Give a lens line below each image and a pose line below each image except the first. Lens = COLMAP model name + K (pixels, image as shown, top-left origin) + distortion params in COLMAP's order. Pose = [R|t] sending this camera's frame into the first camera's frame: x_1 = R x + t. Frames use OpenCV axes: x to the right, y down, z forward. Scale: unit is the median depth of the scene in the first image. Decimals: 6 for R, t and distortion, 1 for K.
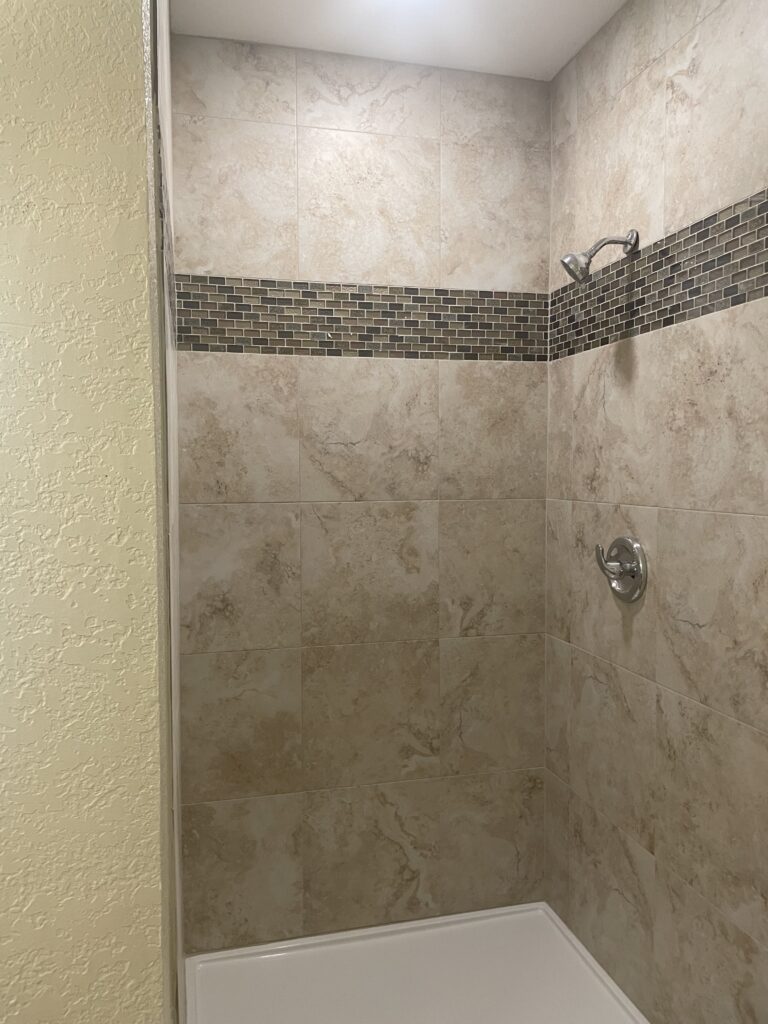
lens RADIAL K [[781.5, 0, 384.0], [0, 781.5, 512.0], [0, 0, 1]] dist [0.080921, -0.112881]
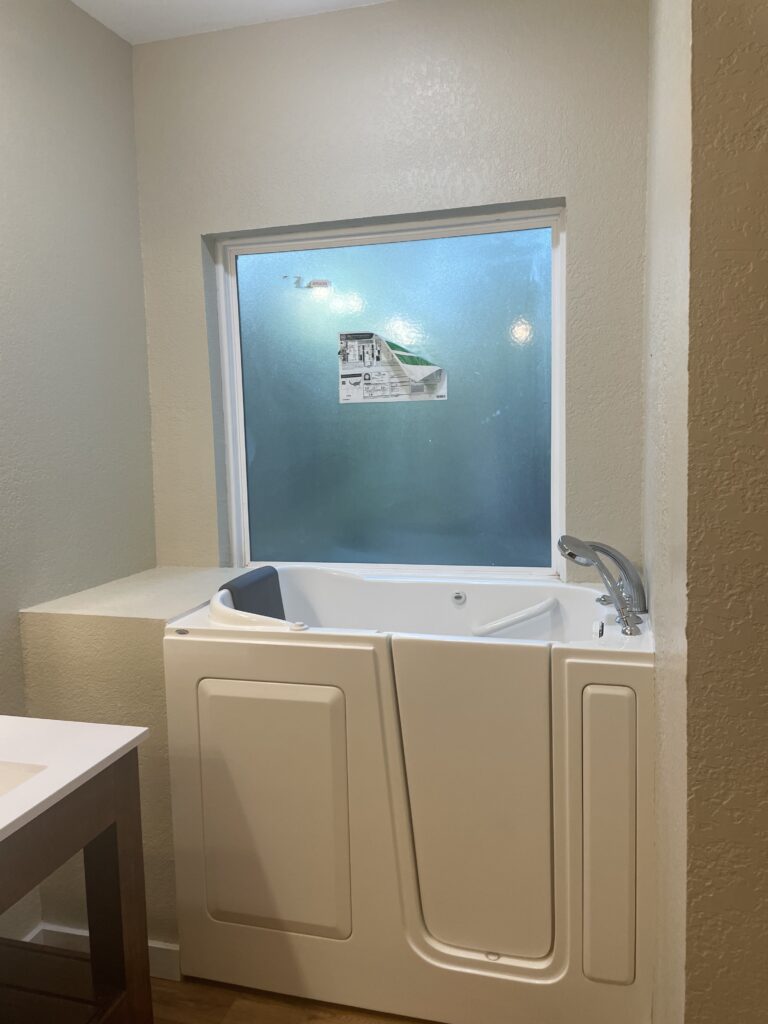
lens RADIAL K [[781.5, 0, 384.0], [0, 781.5, 512.0], [0, 0, 1]] dist [0.080921, -0.112881]
pose [[0.865504, 0.040961, -0.499225, -0.332948], [-0.006707, 0.997509, 0.070216, 0.033492], [0.500858, -0.057424, 0.863623, -0.143865]]
